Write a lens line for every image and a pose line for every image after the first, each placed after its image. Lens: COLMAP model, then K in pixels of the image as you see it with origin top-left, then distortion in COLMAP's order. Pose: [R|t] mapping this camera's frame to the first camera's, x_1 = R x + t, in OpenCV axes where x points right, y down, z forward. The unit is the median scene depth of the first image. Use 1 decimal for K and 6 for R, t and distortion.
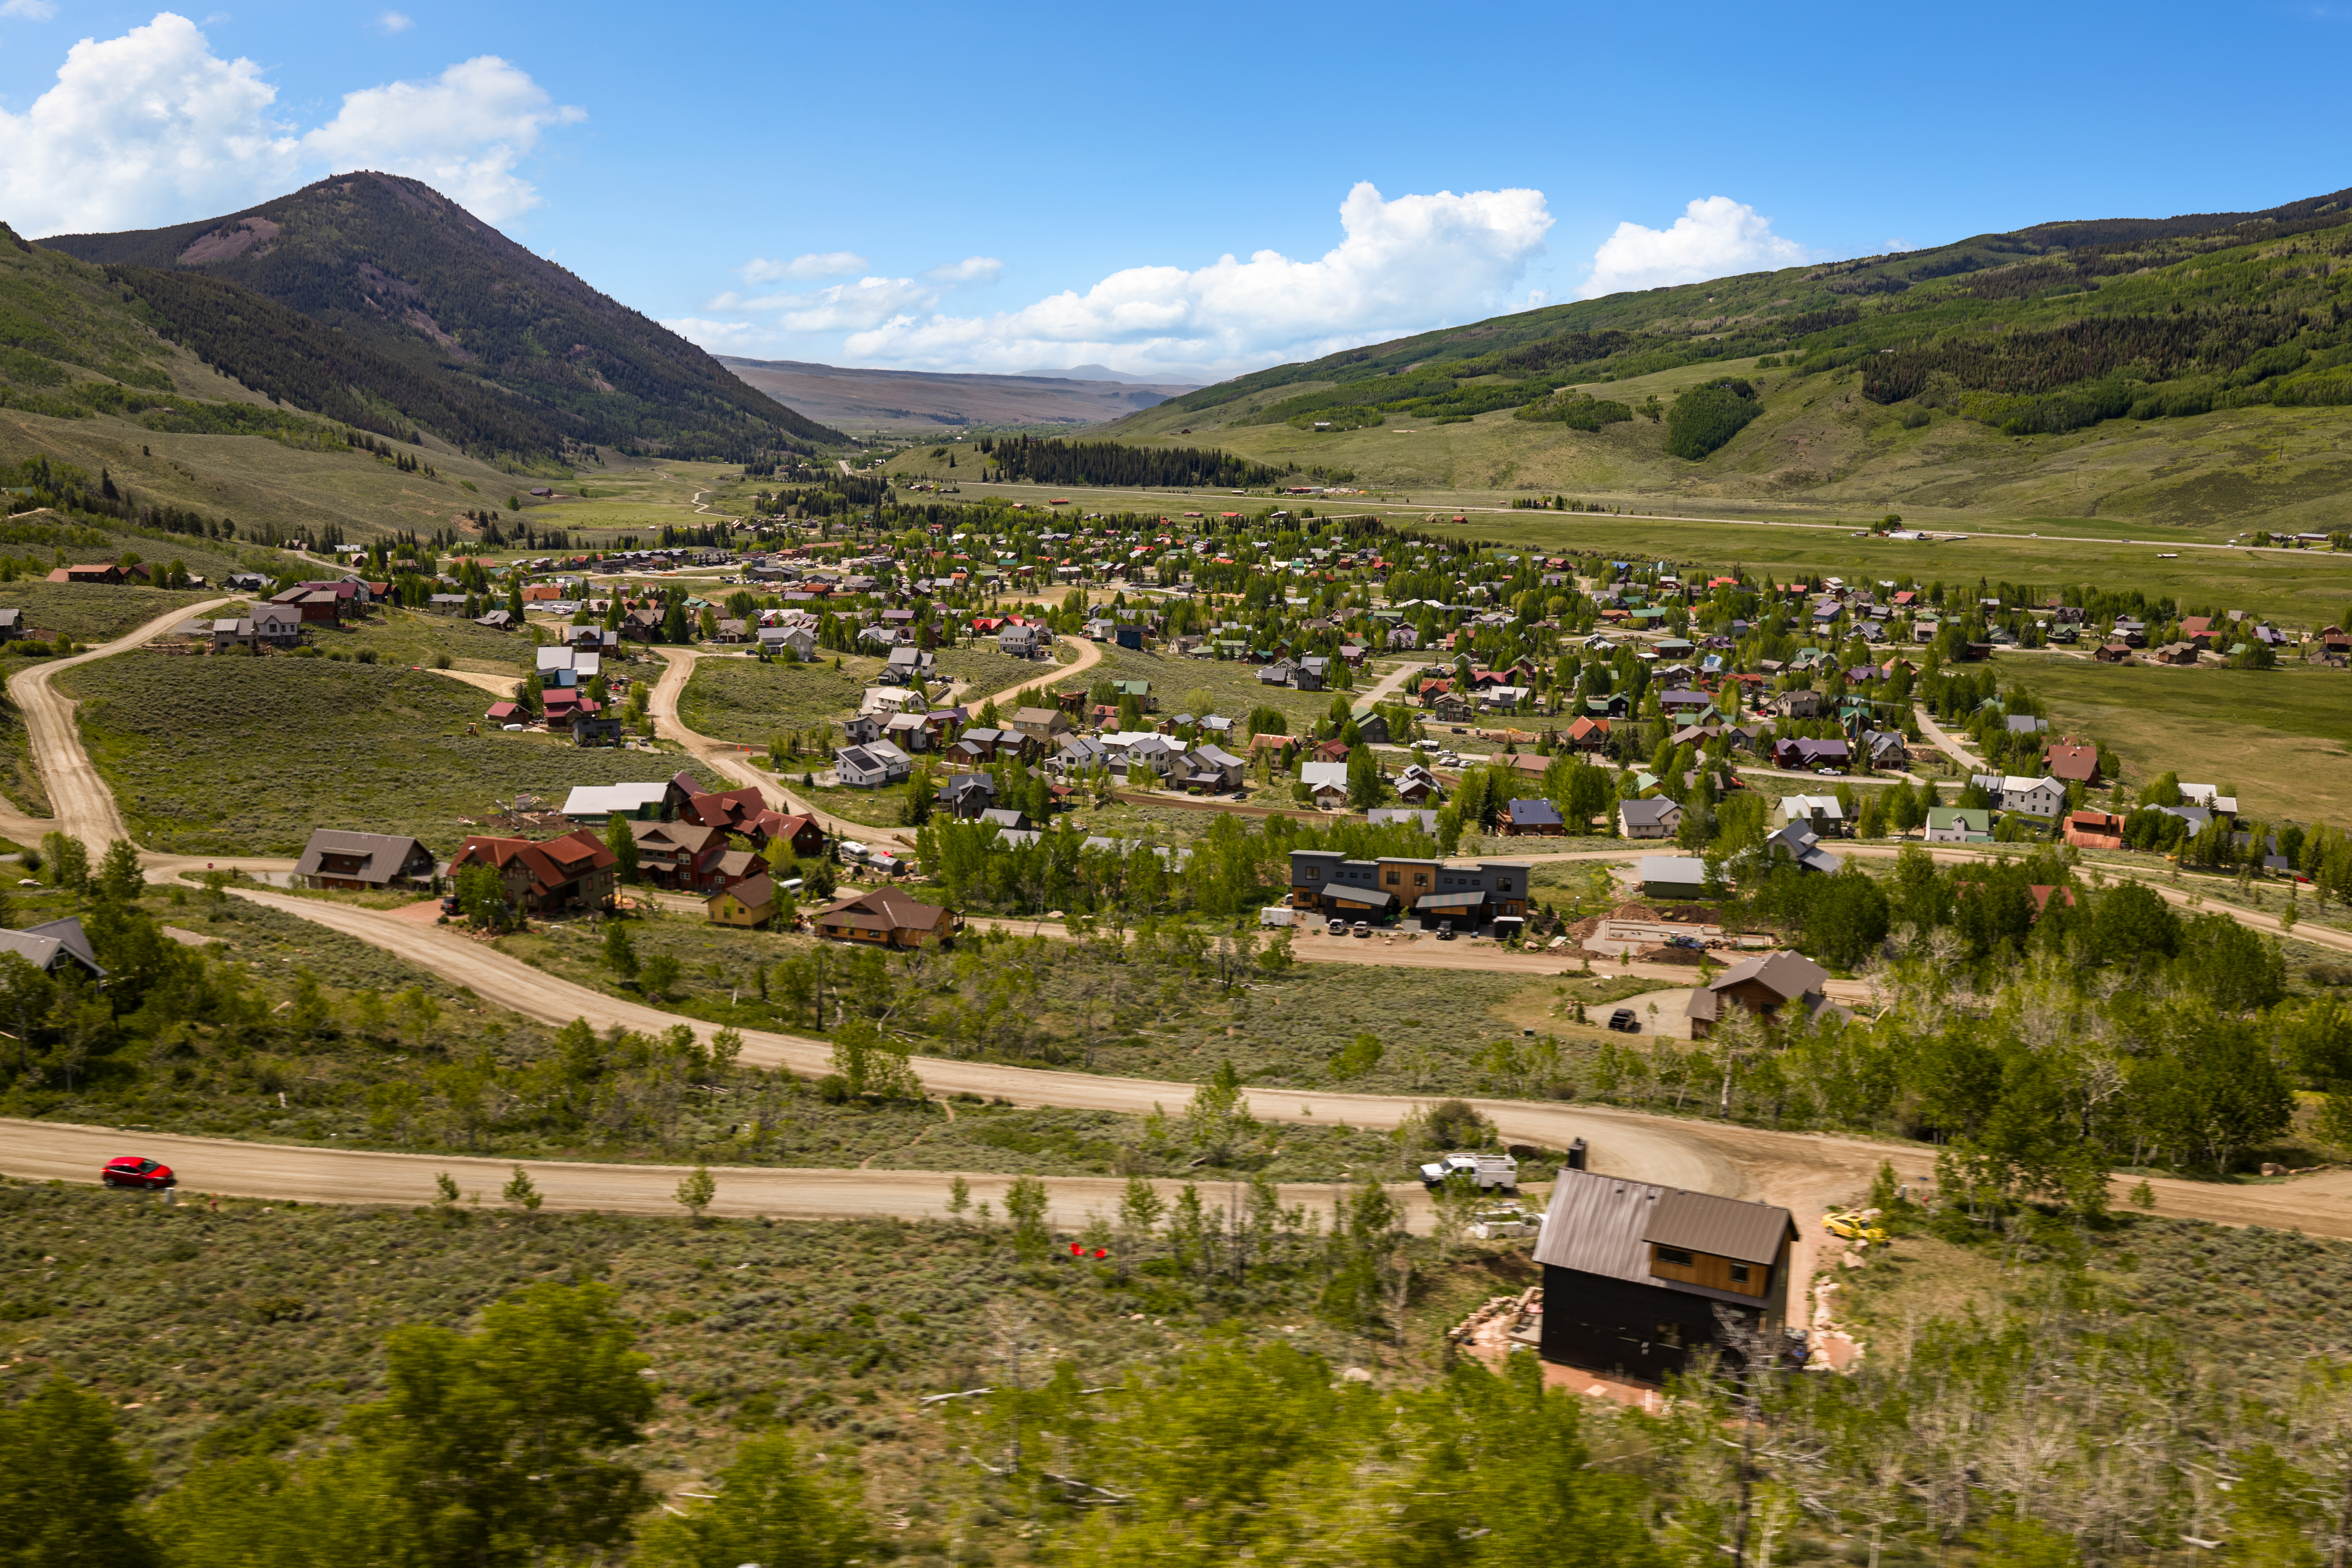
lens RADIAL K [[1949.7, 0, 1186.6], [0, 1949.7, 780.9], [0, 0, 1]] dist [0.018964, -0.034213]
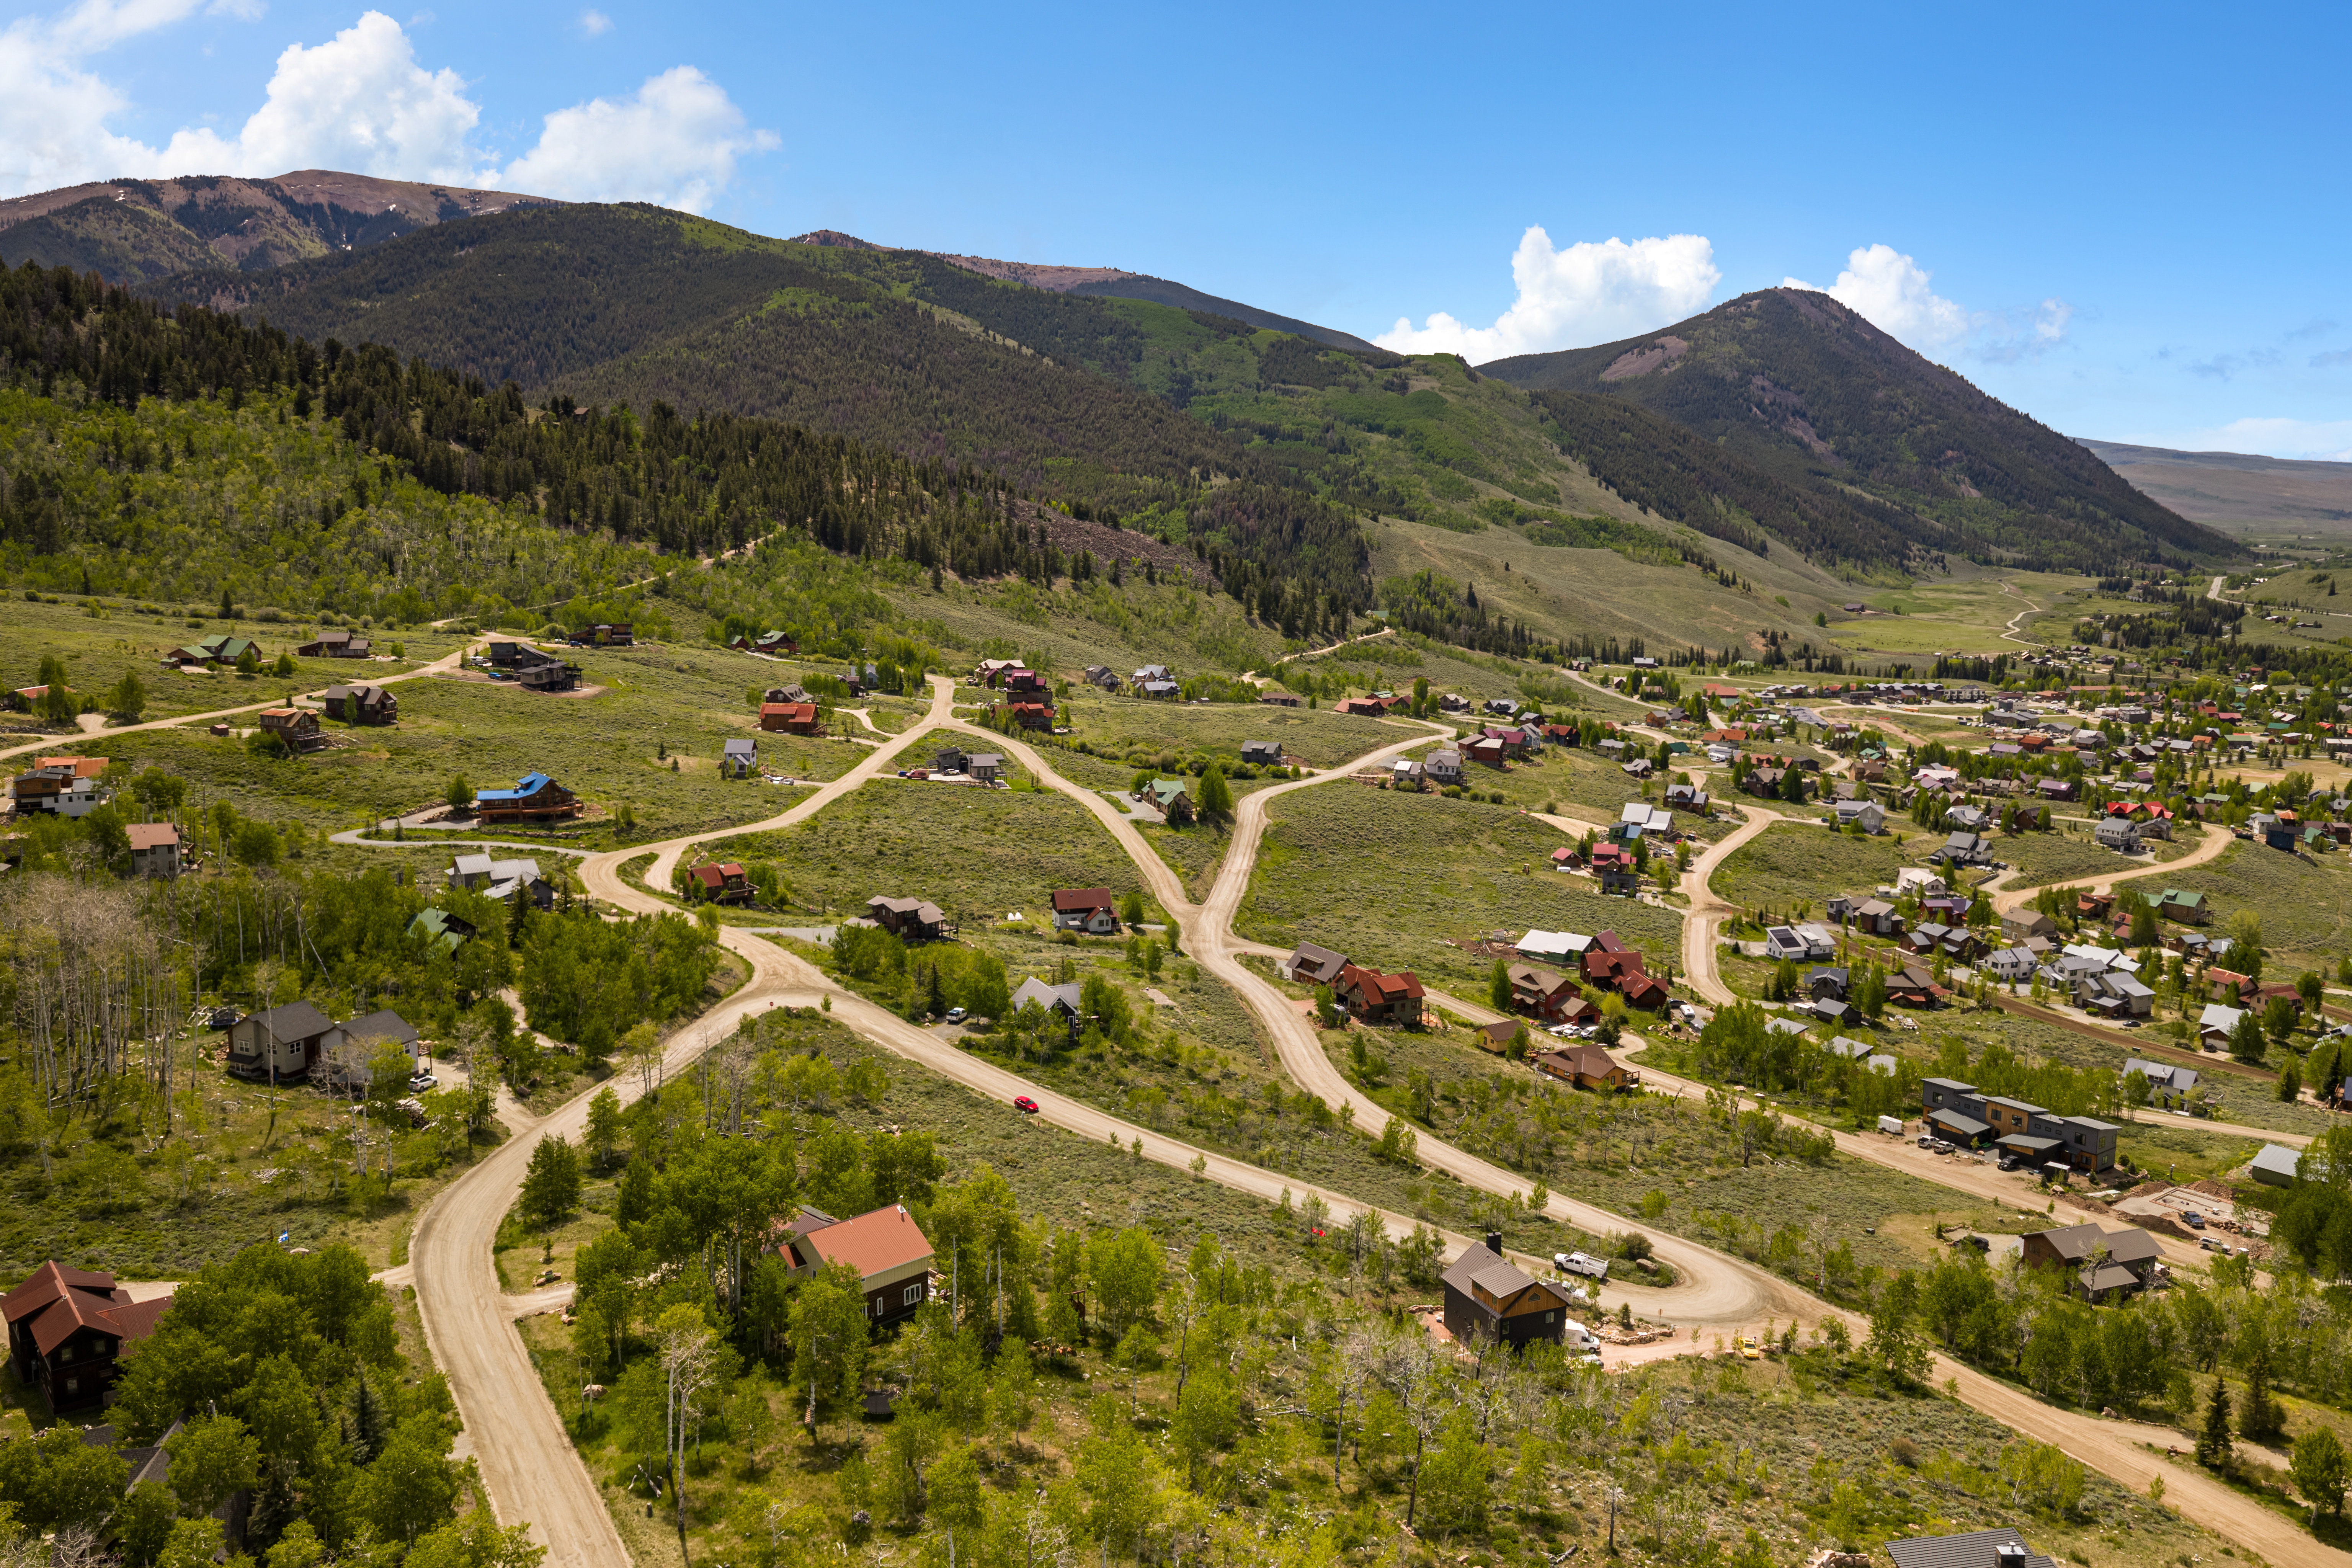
lens RADIAL K [[1949.7, 0, 1179.6], [0, 1949.7, 780.2], [0, 0, 1]] dist [0.018964, -0.034213]
pose [[0.773870, 0.108665, -0.623953, 0.151184], [-0.134980, 0.990835, 0.005148, -0.032771], [0.618793, 0.080237, 0.781445, -0.110153]]
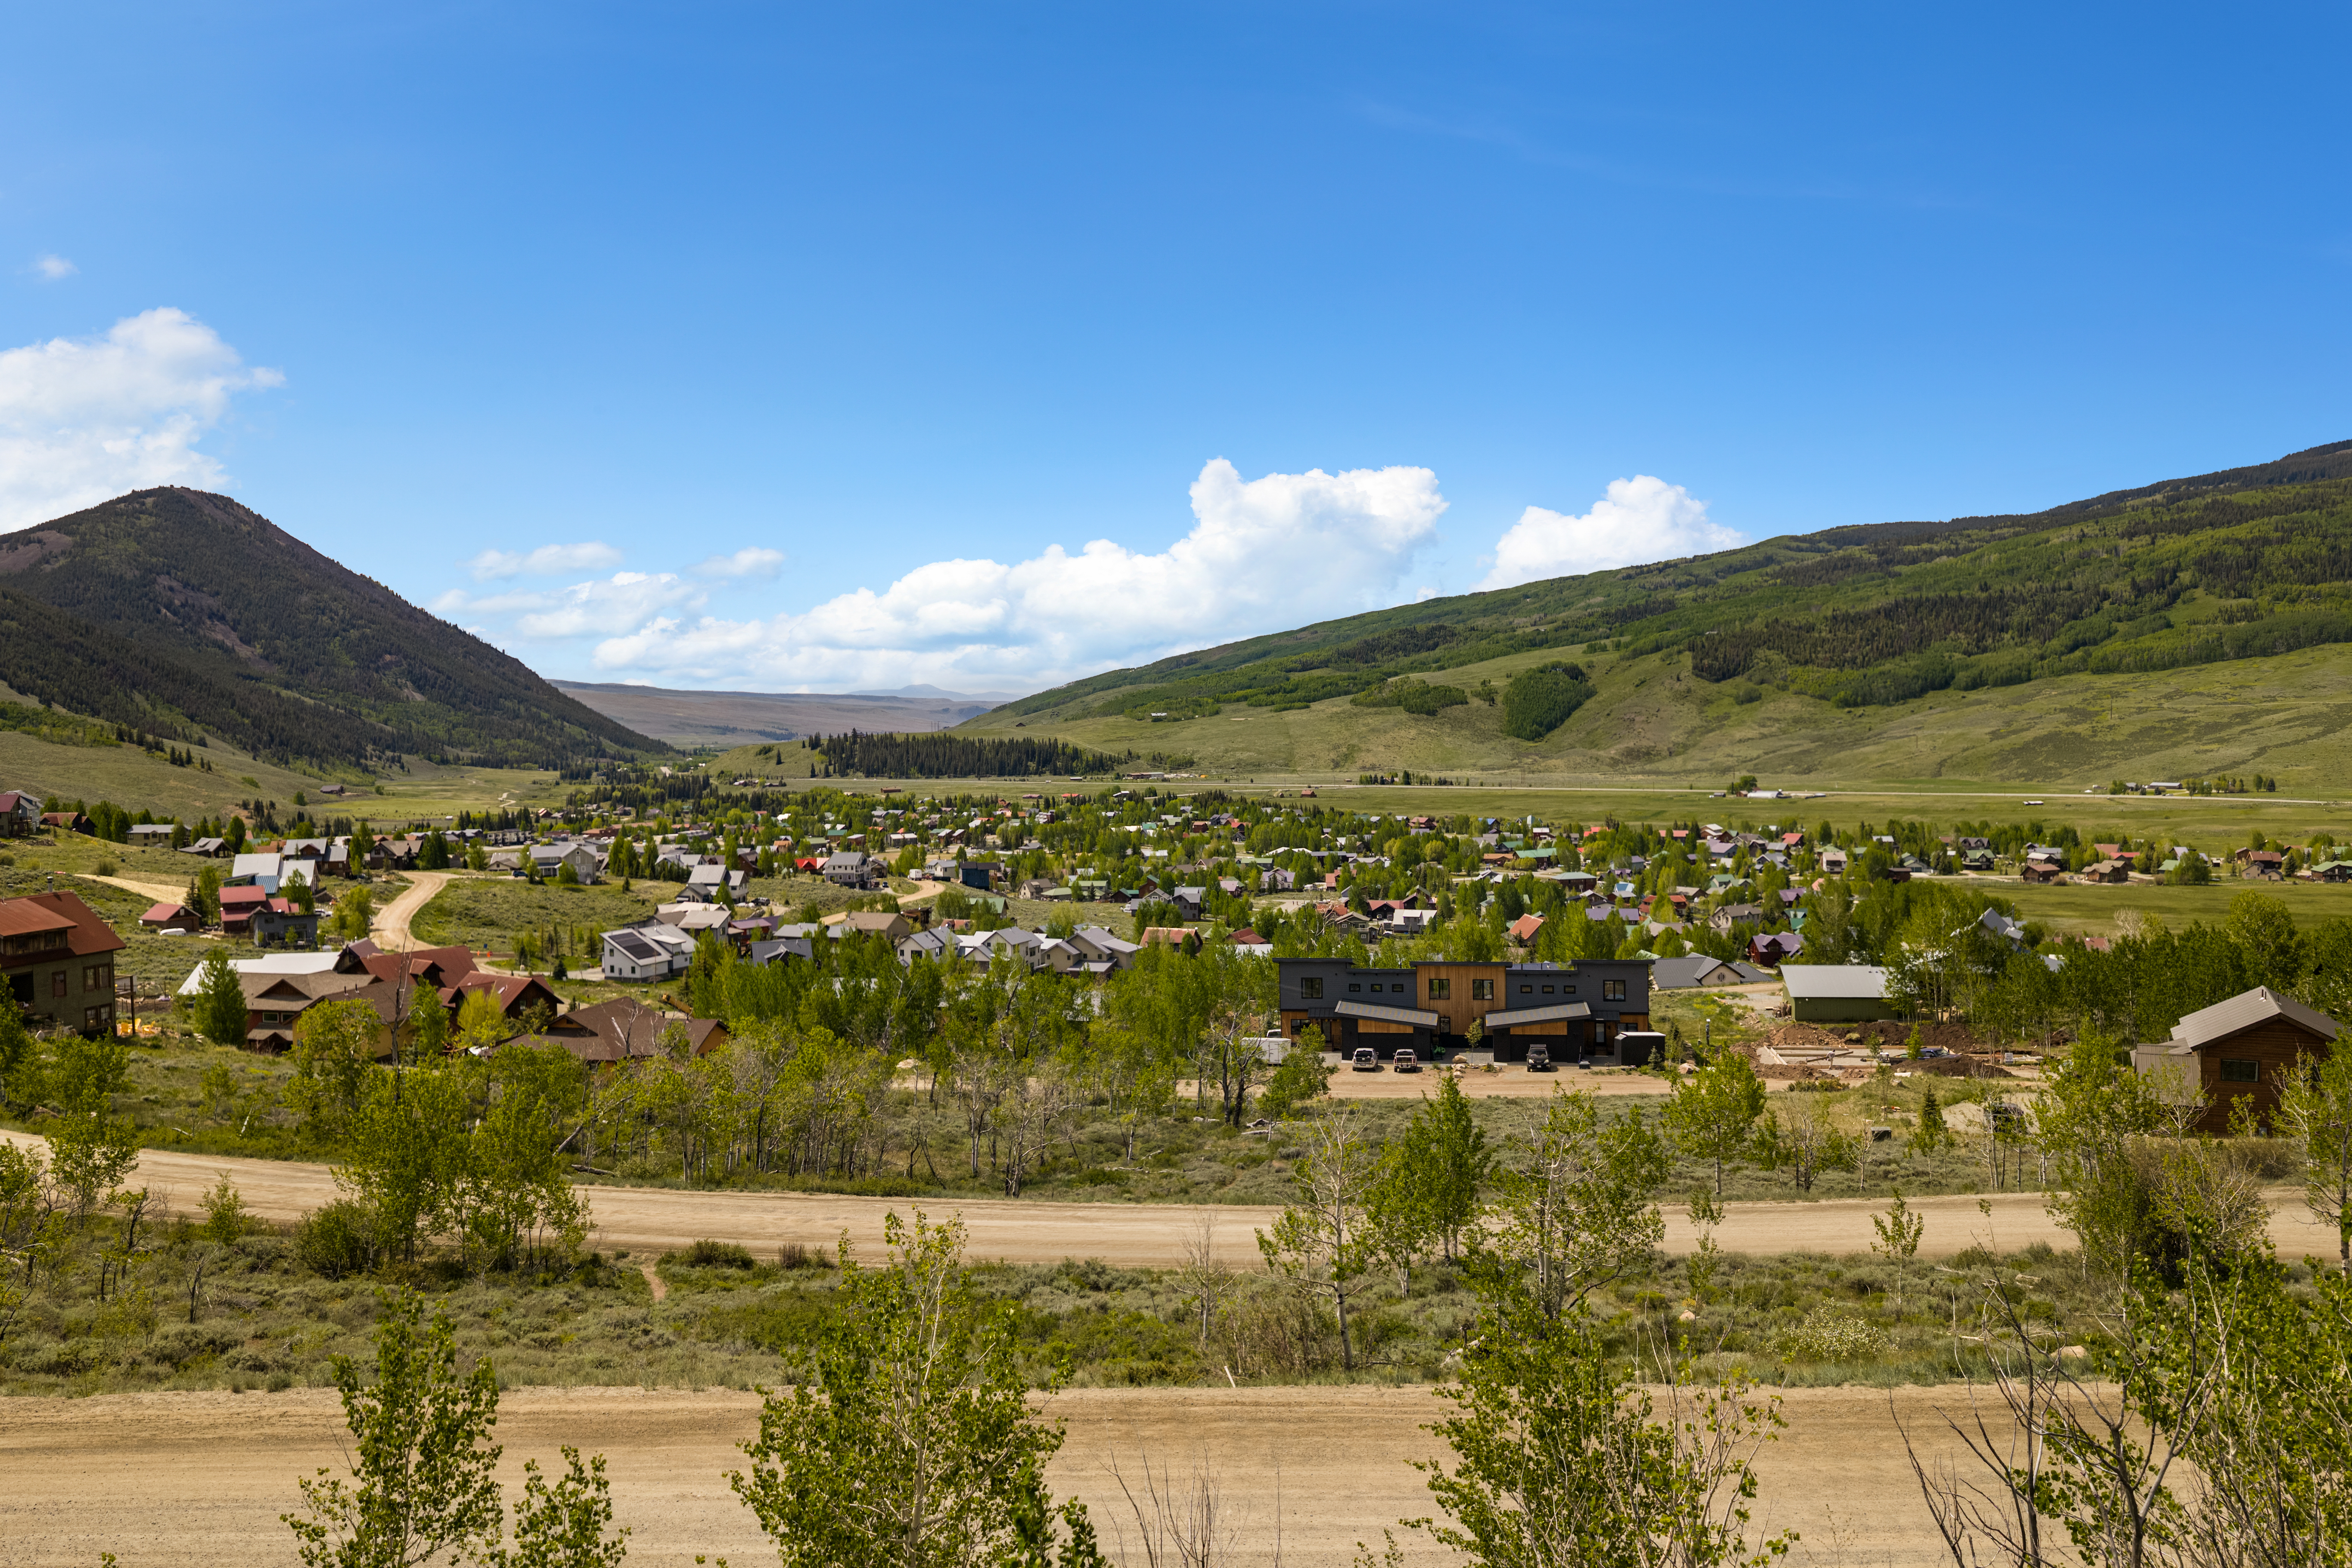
lens RADIAL K [[1949.7, 0, 1187.9], [0, 1949.7, 779.6], [0, 0, 1]] dist [0.018964, -0.034213]
pose [[0.995988, -0.018476, 0.087563, -0.010207], [0.032293, 0.986732, -0.159113, 0.026437], [-0.083461, 0.161302, 0.983370, 0.118794]]
